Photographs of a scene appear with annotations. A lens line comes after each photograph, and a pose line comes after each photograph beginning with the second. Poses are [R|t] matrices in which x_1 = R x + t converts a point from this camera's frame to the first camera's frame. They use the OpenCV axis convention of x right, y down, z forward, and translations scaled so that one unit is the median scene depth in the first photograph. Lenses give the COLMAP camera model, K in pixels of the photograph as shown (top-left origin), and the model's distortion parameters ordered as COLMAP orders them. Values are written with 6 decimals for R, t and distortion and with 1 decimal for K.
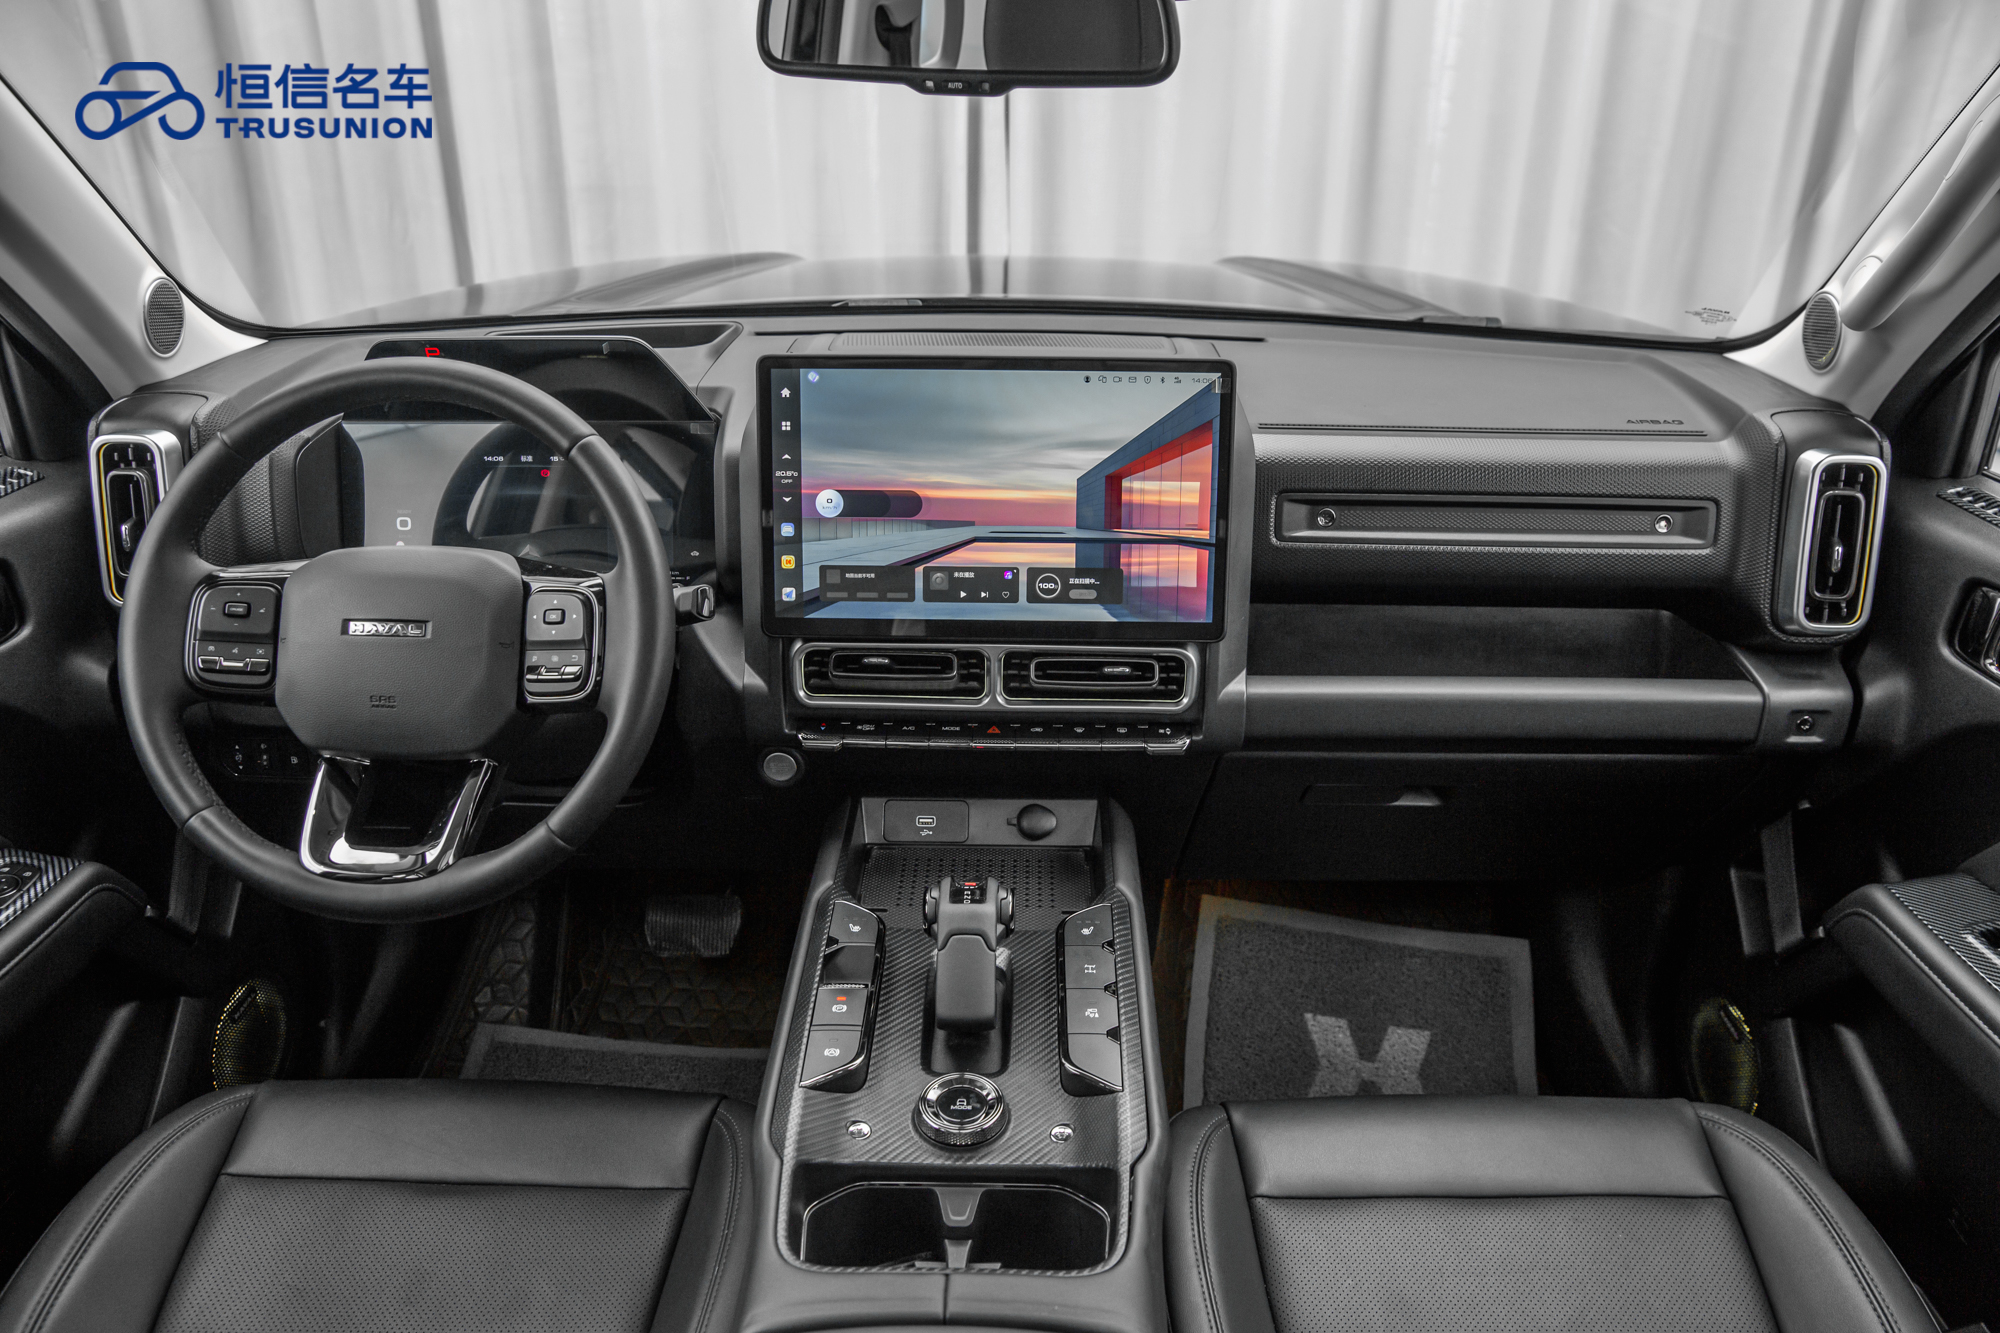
lens RADIAL K [[1367.7, 0, 1000.0], [0, 1367.7, 666.5], [0, 0, 1]] dist [-0.097353, 0.058240]
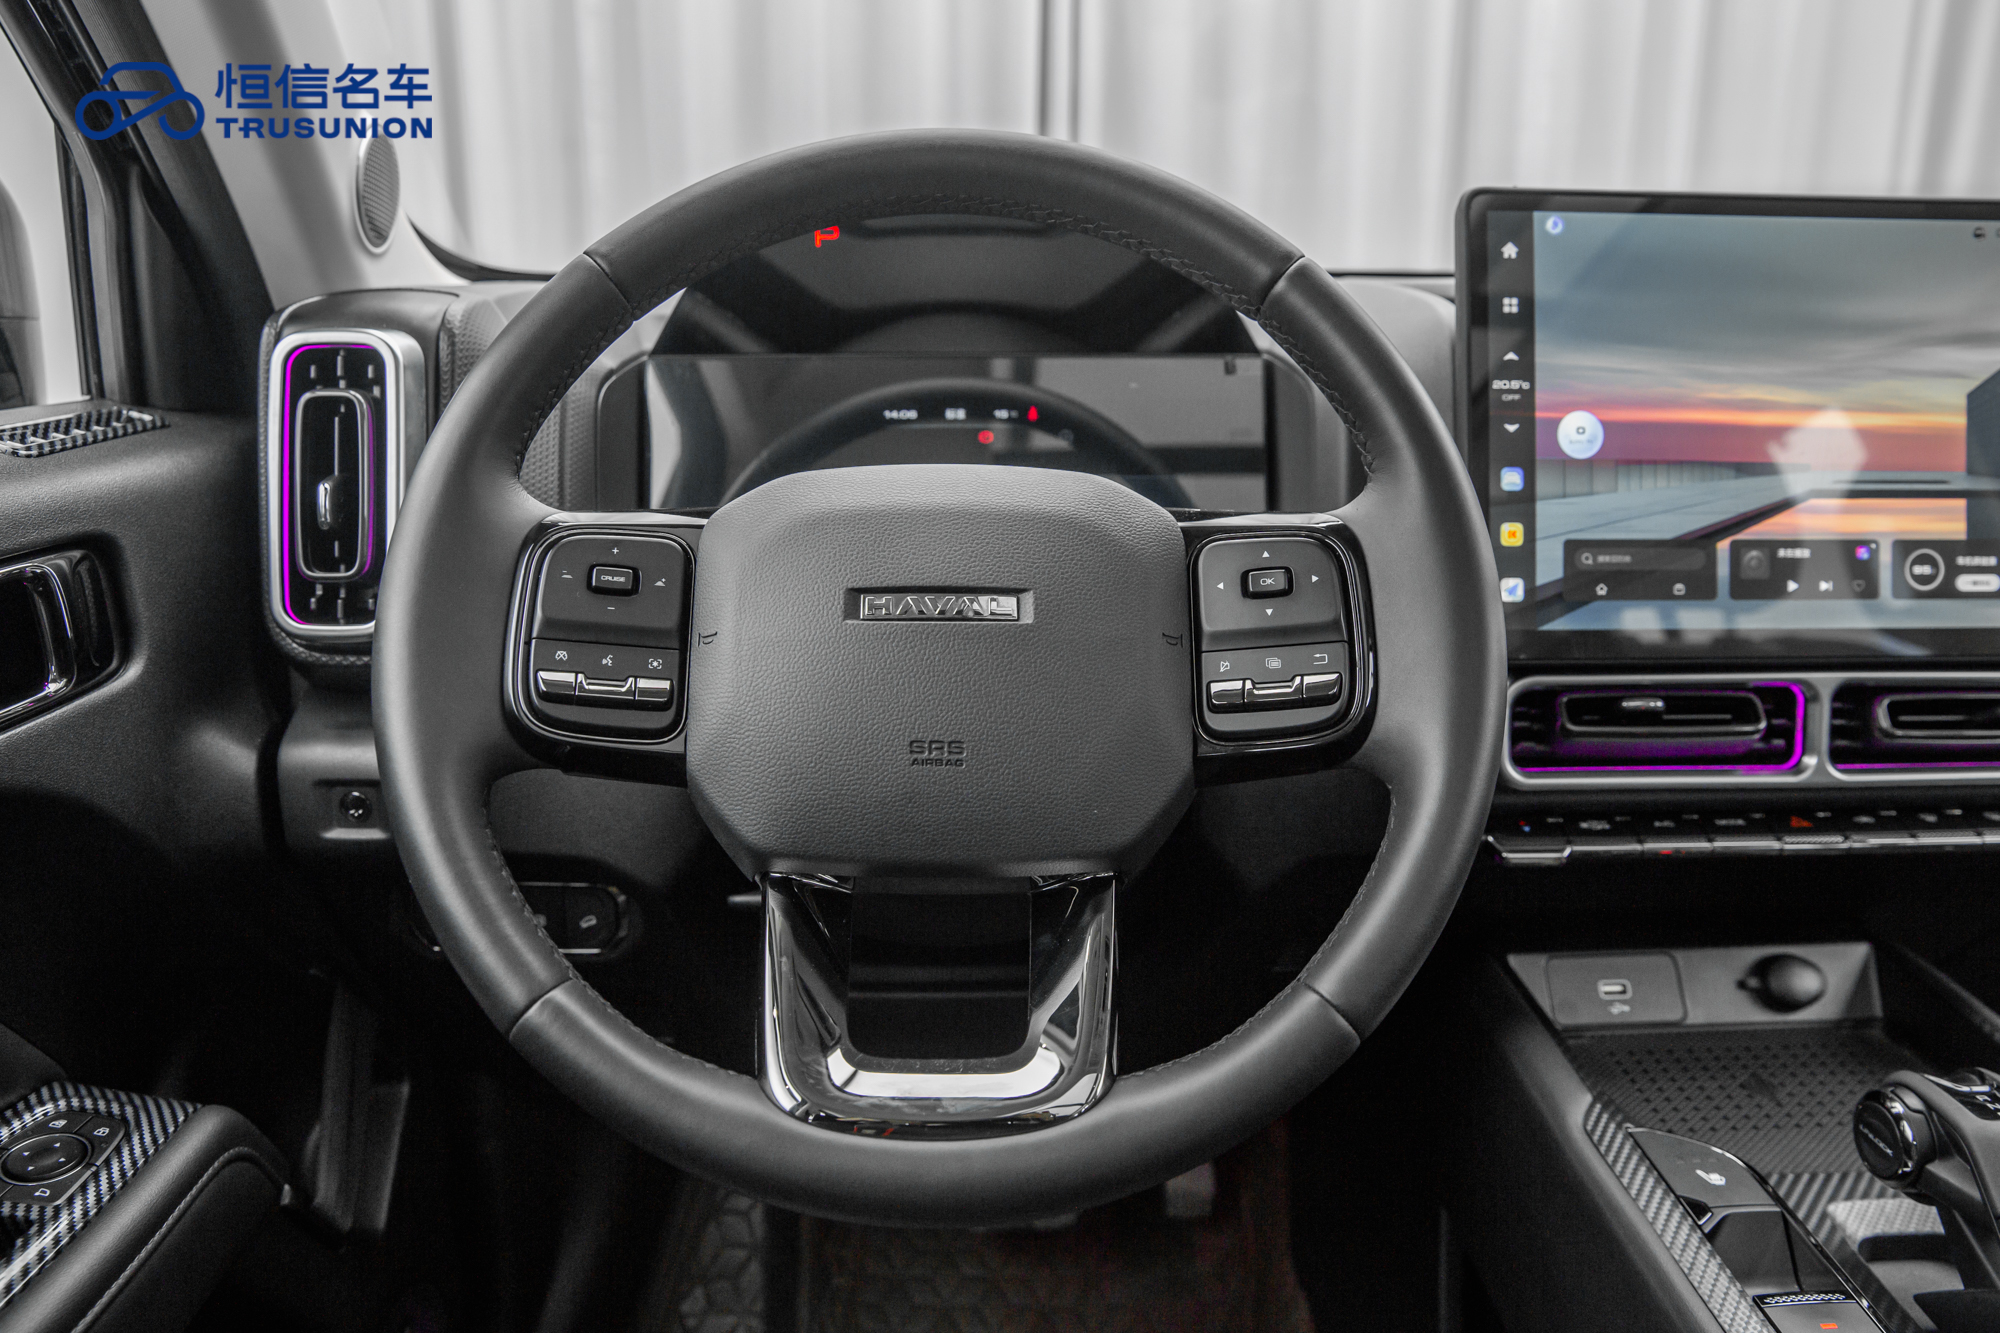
lens RADIAL K [[1367.7, 0, 1000.0], [0, 1367.7, 666.5], [0, 0, 1]] dist [-0.097353, 0.058240]
pose [[0.998883, -0.019600, 0.042989, -0.400778], [0.026235, 0.986818, -0.159690, 0.066311], [-0.039292, 0.160640, 0.986231, 0.443392]]
